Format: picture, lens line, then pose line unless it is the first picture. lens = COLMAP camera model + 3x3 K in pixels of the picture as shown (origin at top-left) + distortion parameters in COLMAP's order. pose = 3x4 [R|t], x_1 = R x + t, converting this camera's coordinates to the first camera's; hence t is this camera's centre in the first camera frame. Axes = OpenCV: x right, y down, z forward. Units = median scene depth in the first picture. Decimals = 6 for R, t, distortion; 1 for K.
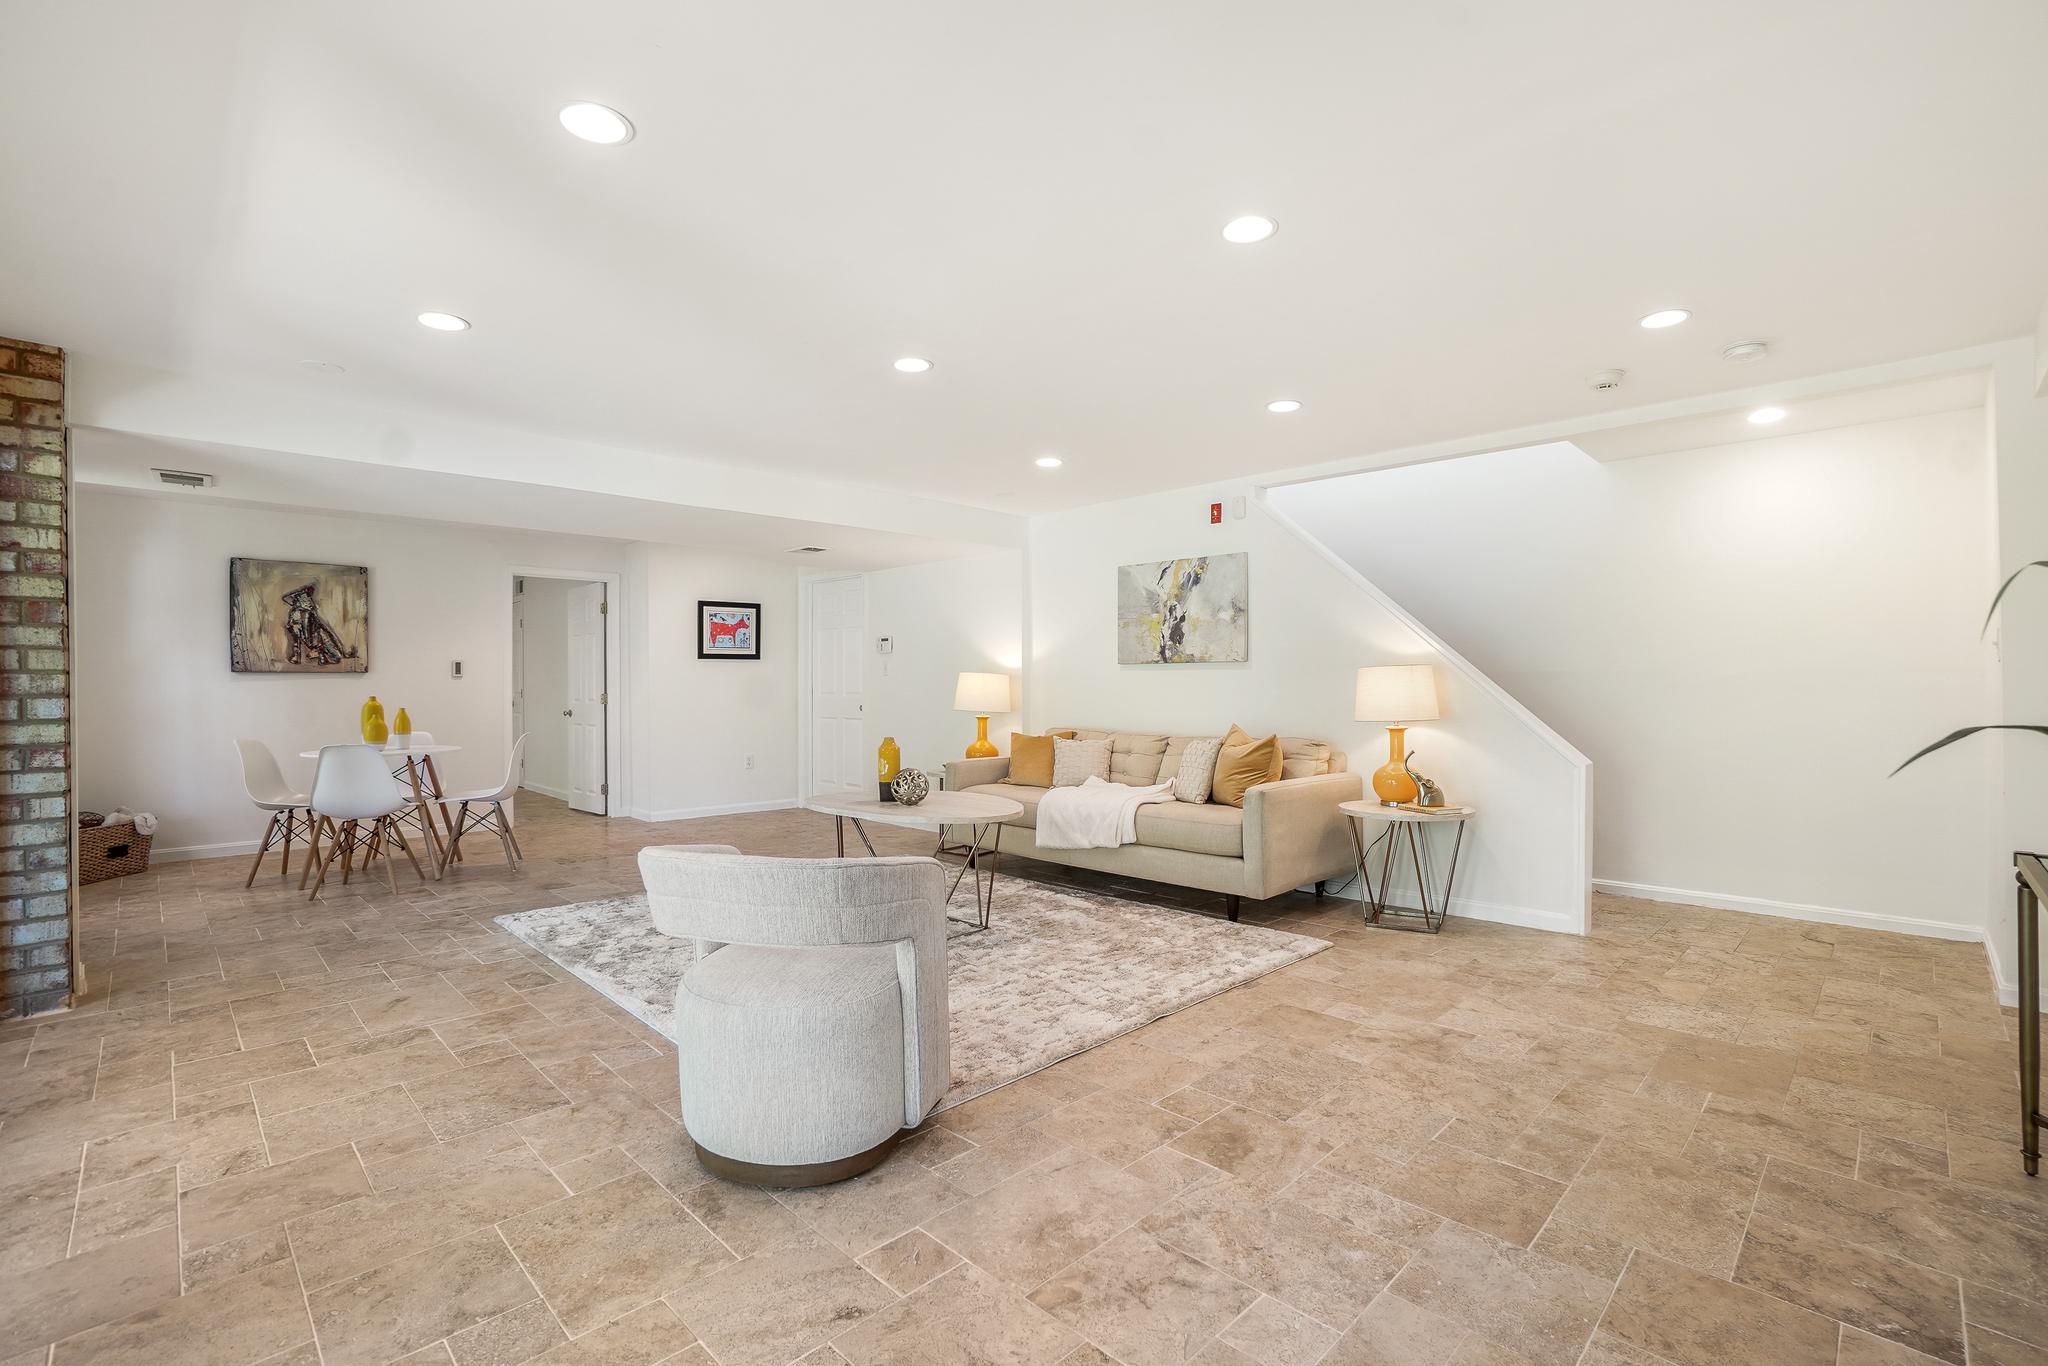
lens RADIAL K [[901.9, 0, 1018.7], [0, 901.9, 684.3], [0, 0, 1]] dist [-0.000705, -0.000026]
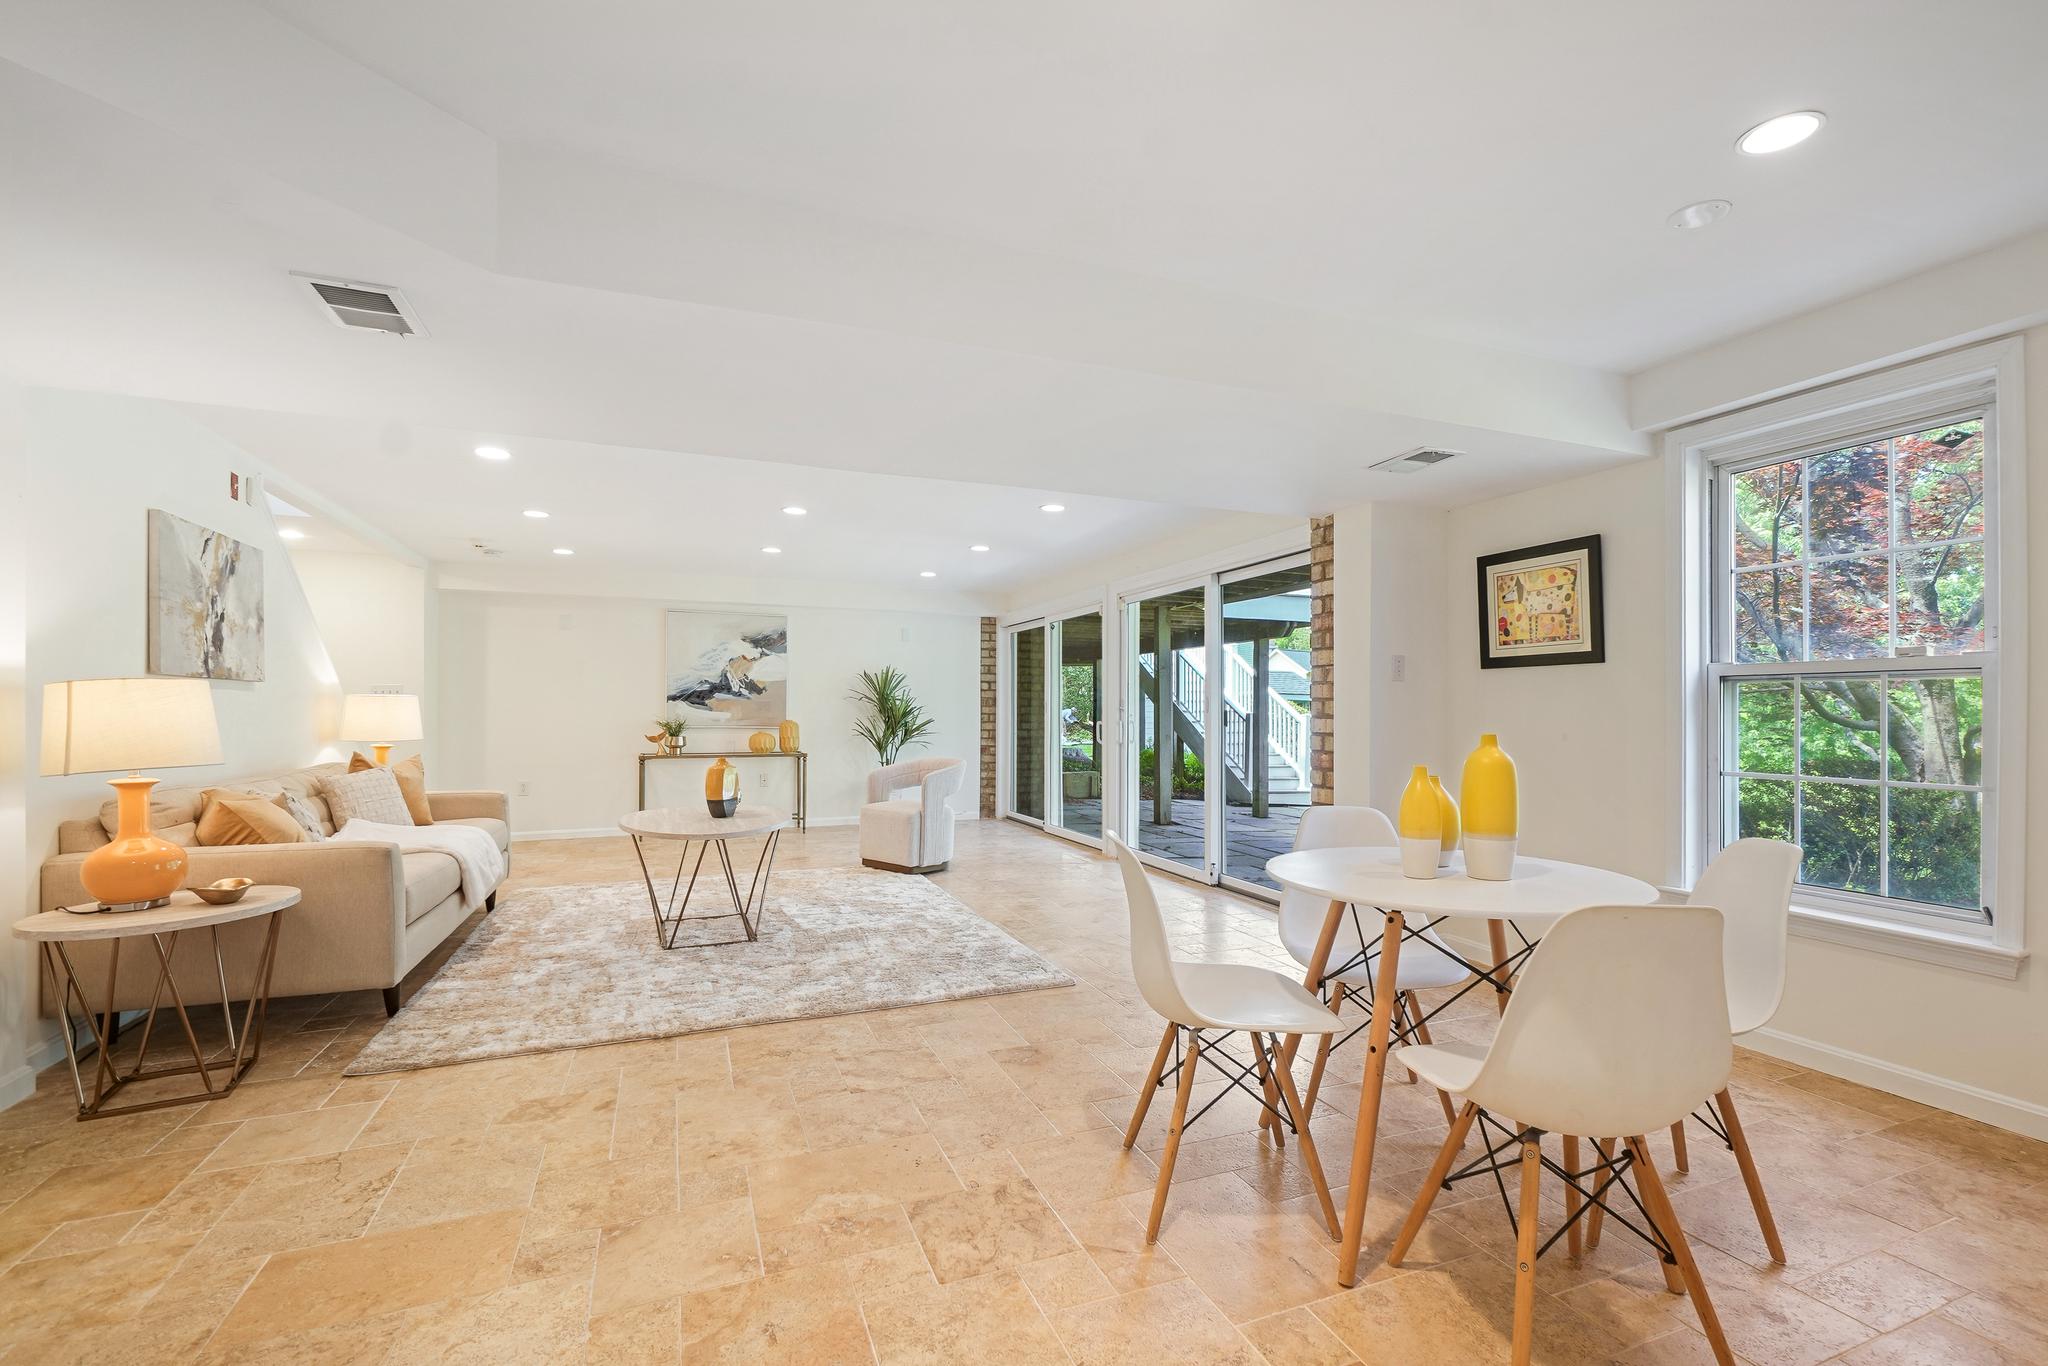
lens RADIAL K [[901.9, 0, 1026.1], [0, 901.9, 695.2], [0, 0, 1]] dist [-0.000705, -0.000026]
pose [[-0.920996, 0.013094, 0.389353, -0.679298], [0.007503, 0.999846, -0.015876, 0.004868], [-0.389500, -0.011700, -0.920952, 1.405713]]
